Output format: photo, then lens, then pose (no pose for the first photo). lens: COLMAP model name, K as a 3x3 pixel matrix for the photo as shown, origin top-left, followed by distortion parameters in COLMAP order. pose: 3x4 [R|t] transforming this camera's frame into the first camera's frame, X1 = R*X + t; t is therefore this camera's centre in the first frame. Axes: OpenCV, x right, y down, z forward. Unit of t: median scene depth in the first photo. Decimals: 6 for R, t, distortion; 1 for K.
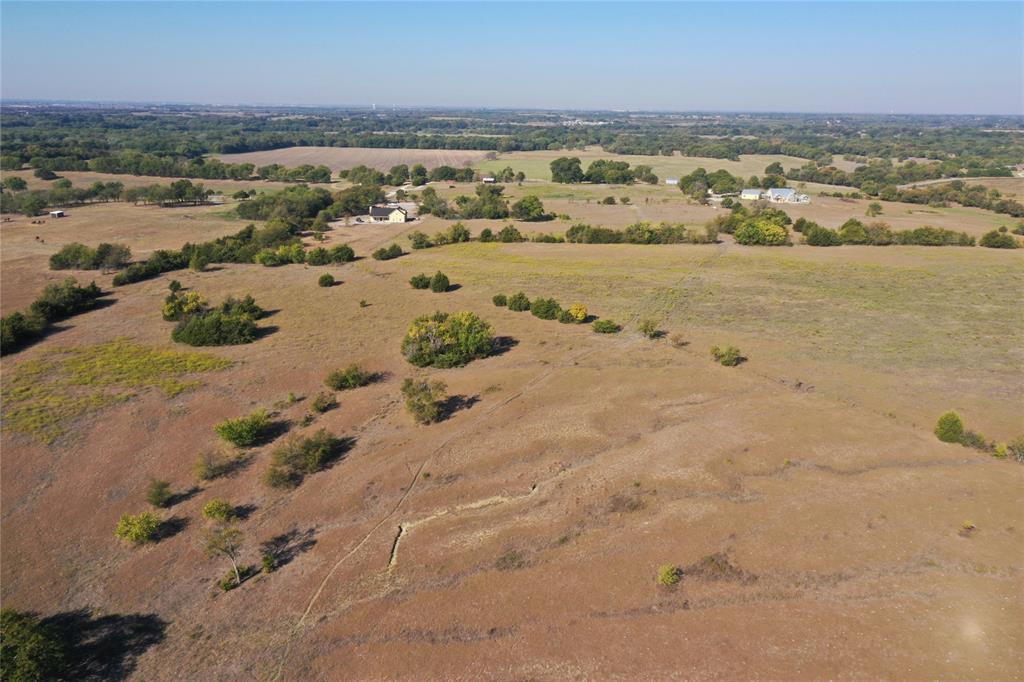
lens RADIAL K [[810.8, 0, 511.4], [0, 810.8, 356.0], [0, 0, 1]] dist [0.001763, 0.006018]
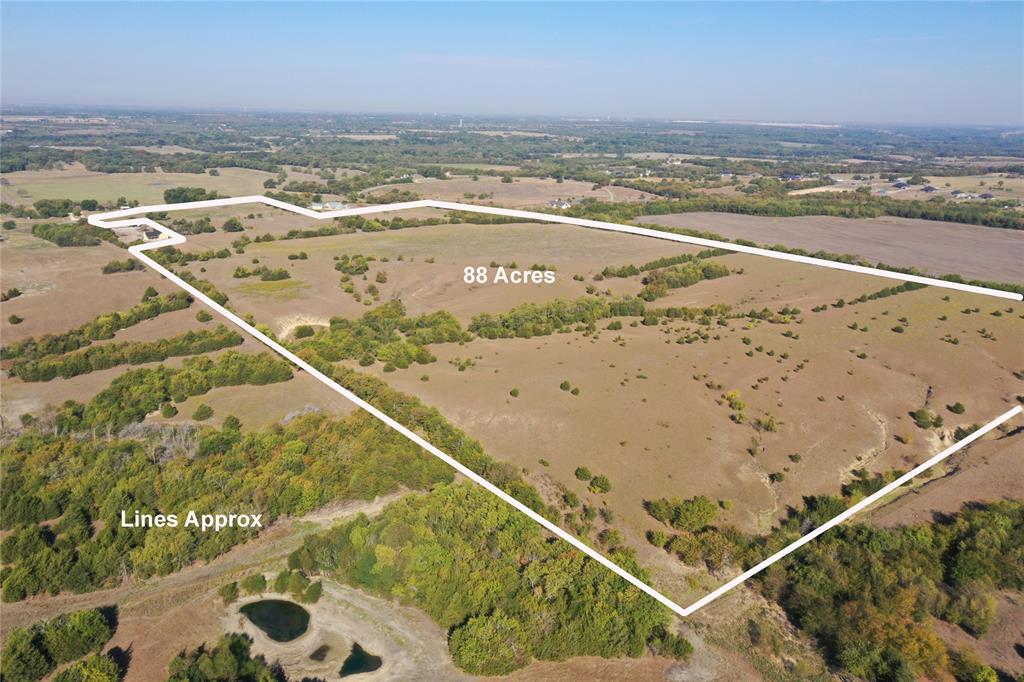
lens RADIAL K [[810.8, 0, 511.4], [0, 810.8, 356.0], [0, 0, 1]] dist [0.001763, 0.006018]
pose [[0.740225, -0.191332, 0.644561, -0.476803], [0.185676, 0.979547, 0.077535, 0.051532], [-0.646213, 0.062286, 0.760611, -0.488043]]
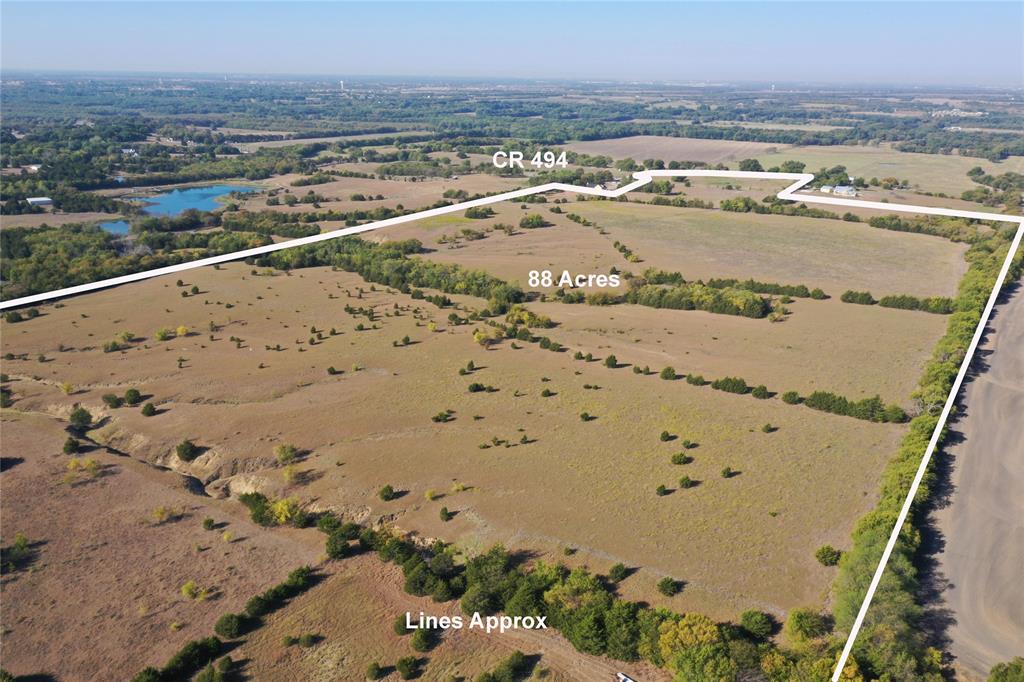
lens RADIAL K [[813.5, 0, 510.7], [0, 813.5, 344.1], [0, 0, 1]] dist [0.002244, 0.007056]
pose [[0.884383, 0.145951, -0.443356, 0.394109], [-0.139737, 0.989079, 0.046860, 0.094197], [0.445353, 0.020511, 0.895120, -0.575159]]
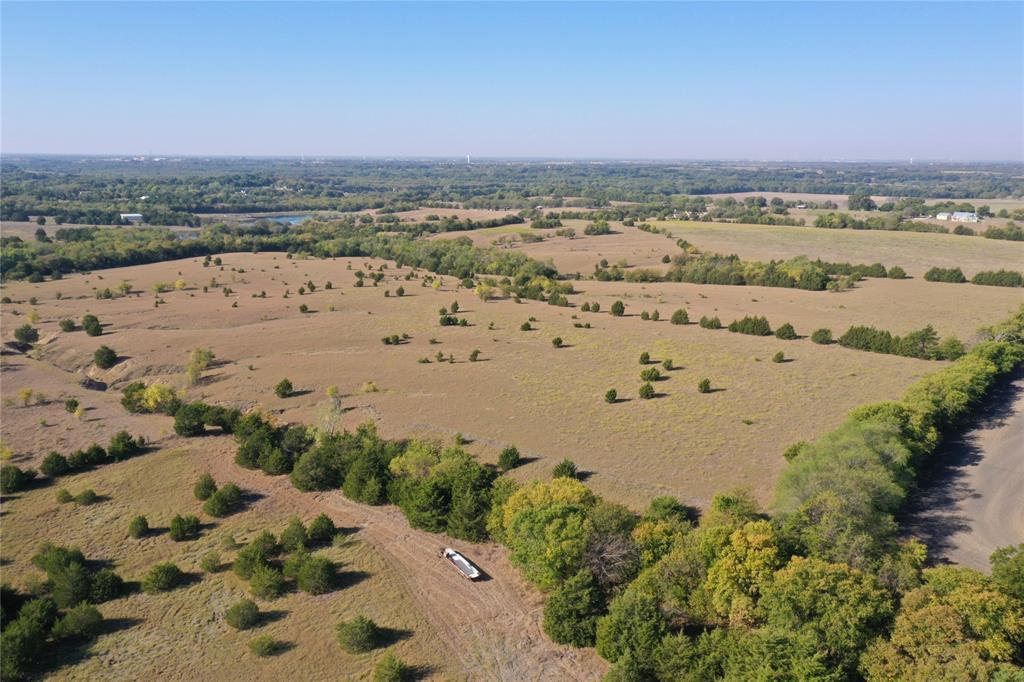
lens RADIAL K [[810.8, 0, 511.4], [0, 810.8, 356.0], [0, 0, 1]] dist [0.001763, 0.006018]
pose [[0.802836, 0.134370, -0.580860, 0.434159], [-0.171378, 0.985164, -0.008974, 0.155020], [0.571037, 0.106751, 0.813954, -0.482145]]
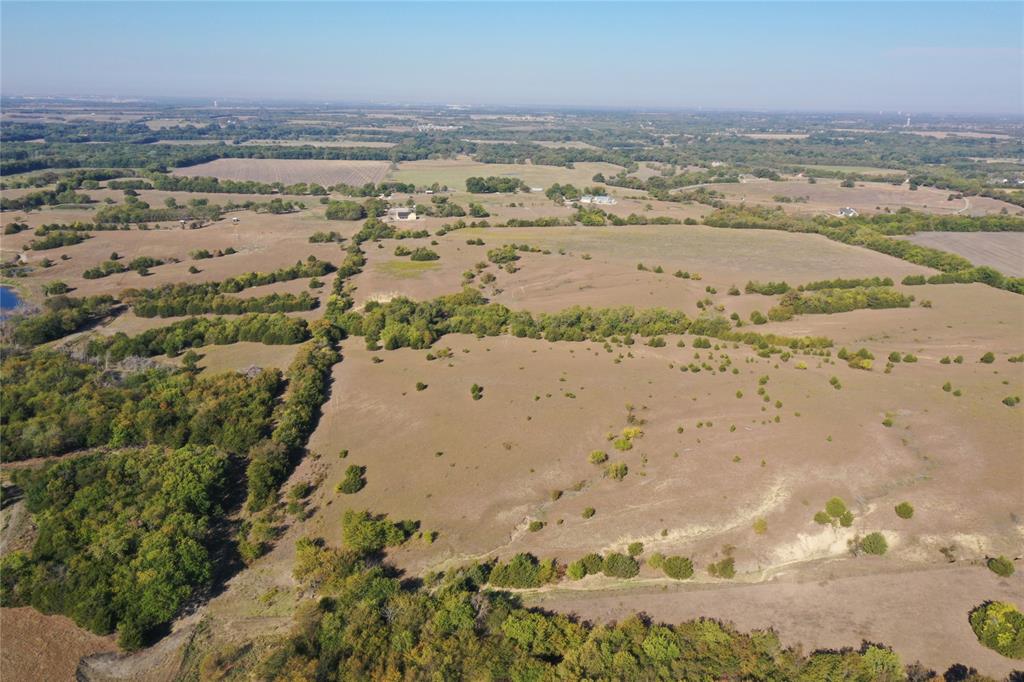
lens RADIAL K [[813.5, 0, 510.7], [0, 813.5, 344.1], [0, 0, 1]] dist [0.002244, 0.007056]
pose [[0.980202, -0.052510, 0.190909, -0.188379], [0.053387, 0.998574, 0.000551, 0.091294], [-0.190666, 0.009652, 0.981608, -0.602954]]
